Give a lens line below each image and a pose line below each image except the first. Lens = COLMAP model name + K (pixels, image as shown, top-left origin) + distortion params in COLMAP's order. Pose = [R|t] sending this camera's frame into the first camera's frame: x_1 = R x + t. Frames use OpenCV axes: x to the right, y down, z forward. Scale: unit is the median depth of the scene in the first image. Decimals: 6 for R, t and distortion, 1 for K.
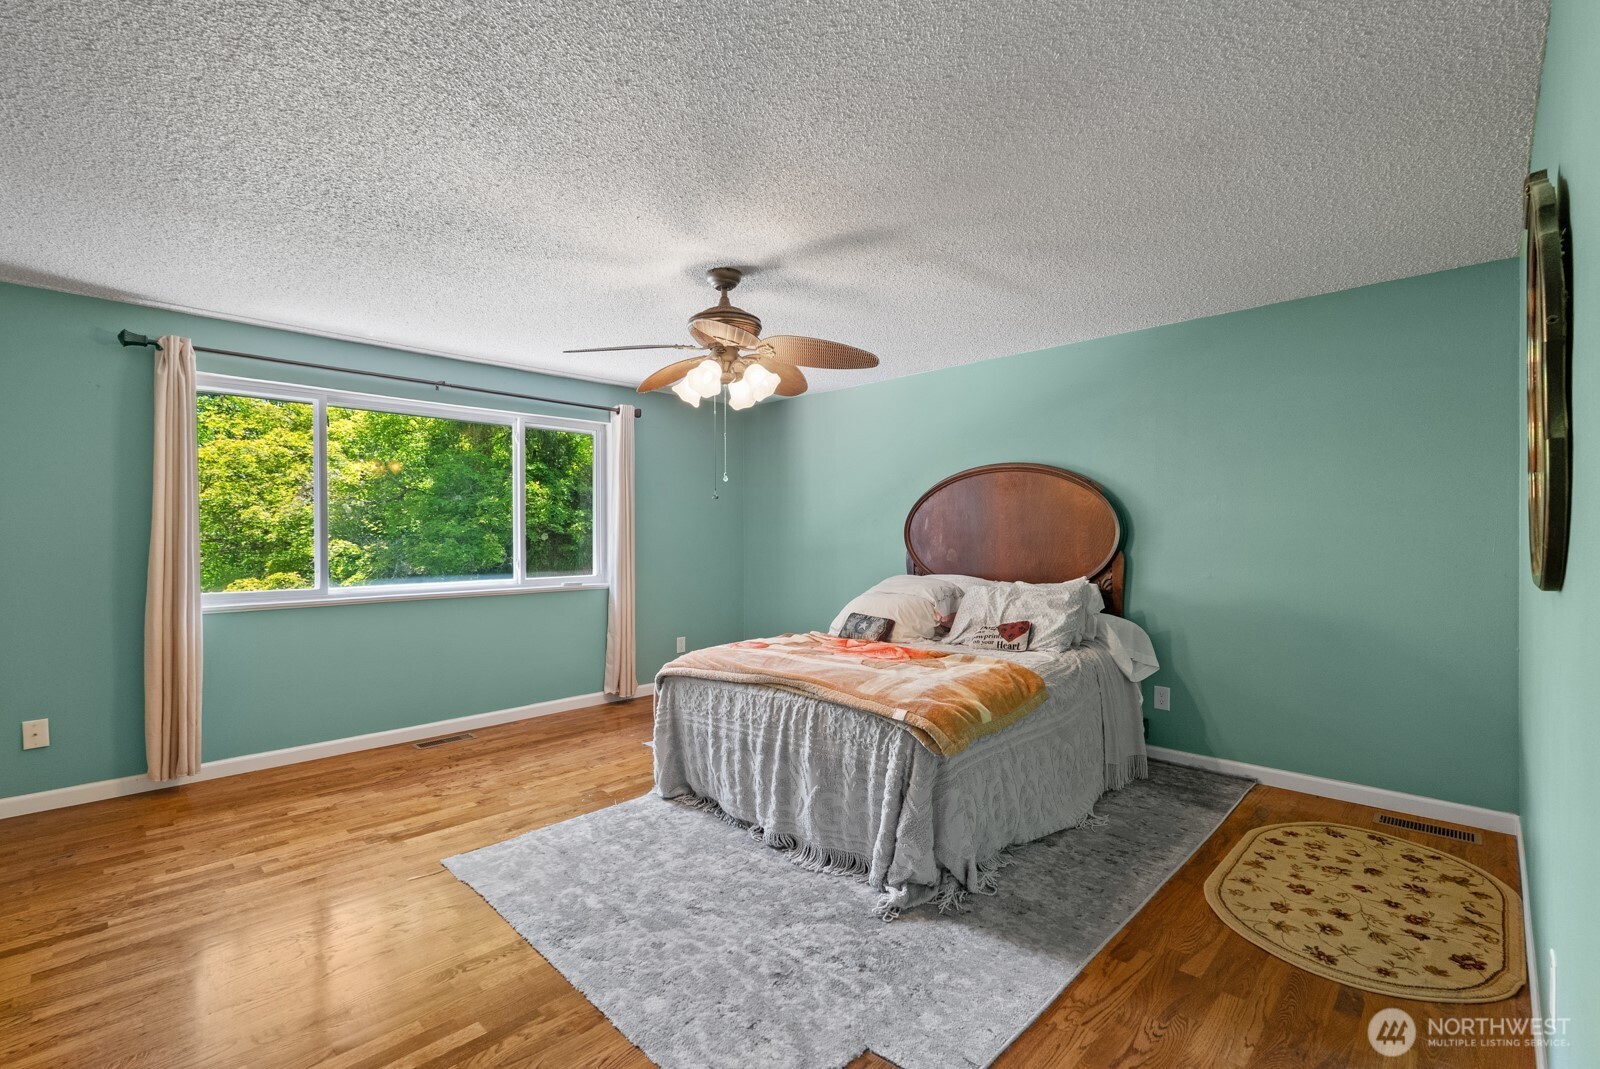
lens RADIAL K [[704.4, 0, 805.3], [0, 704.4, 535.7], [0, 0, 1]] dist [-0.002052, -0.000102]
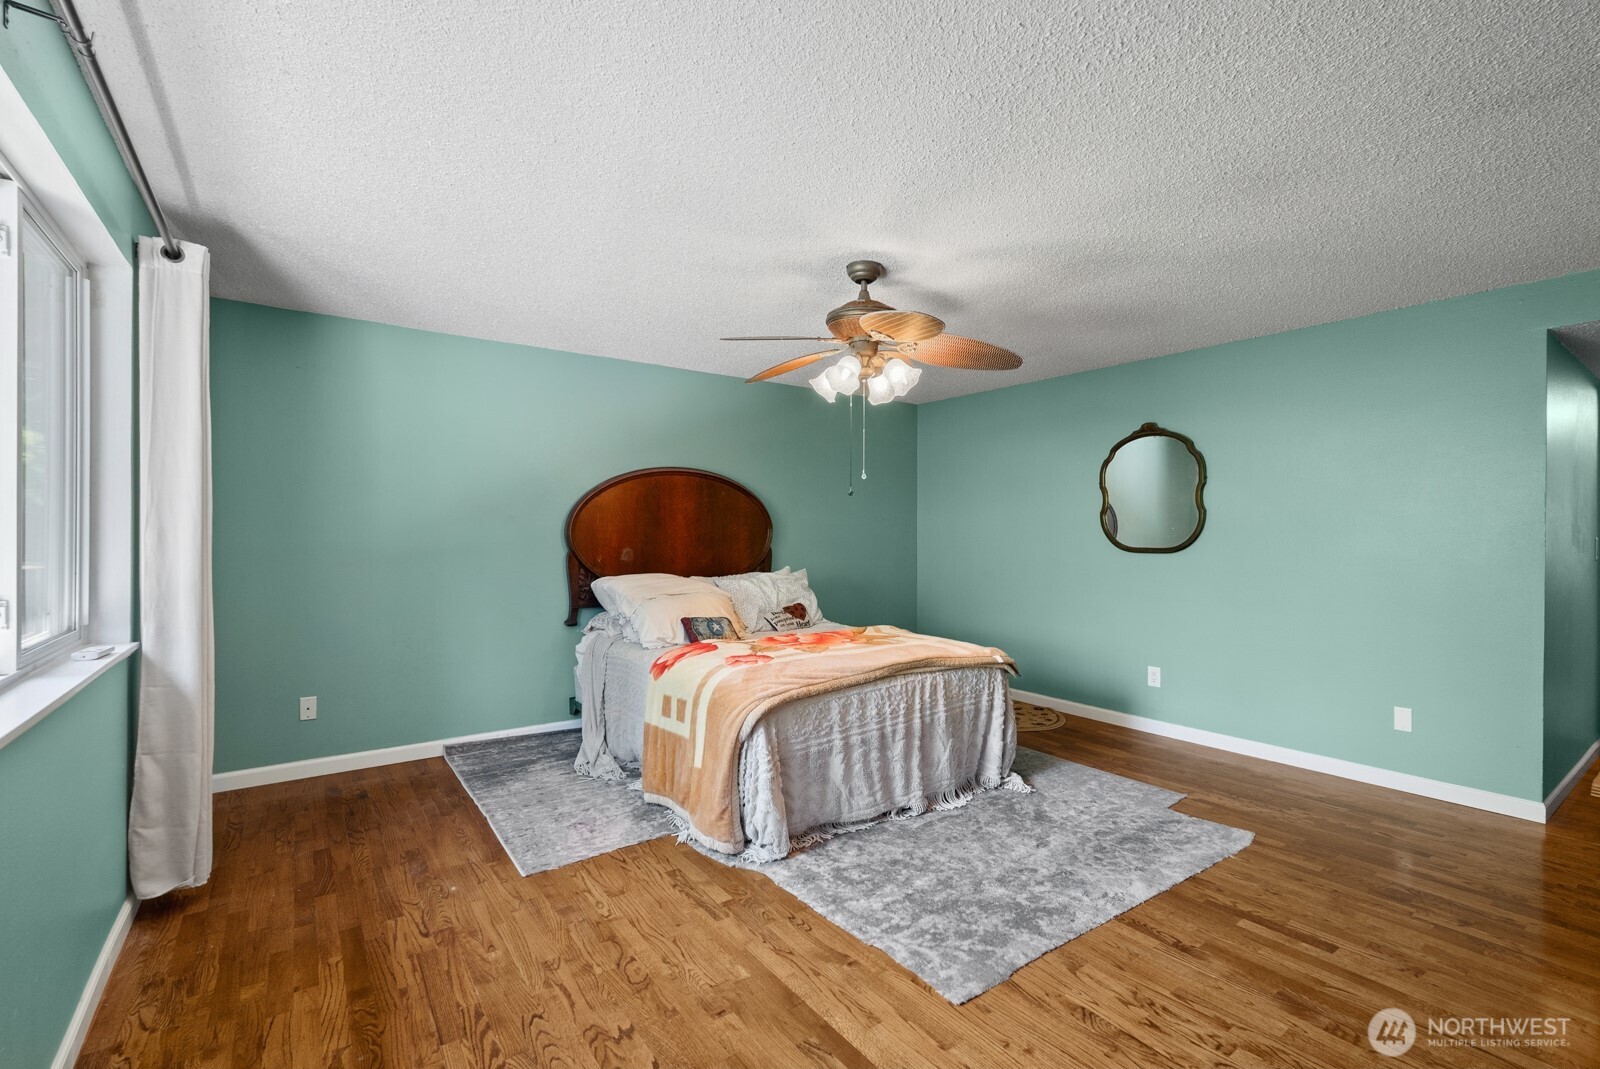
lens RADIAL K [[704.4, 0, 805.3], [0, 704.4, 535.7], [0, 0, 1]] dist [-0.002052, -0.000102]
pose [[0.175023, 0.000869, 0.984564, -1.088070], [-0.005140, 0.999987, 0.000031, 0.002328], [-0.984551, -0.005067, 0.175025, 0.913798]]
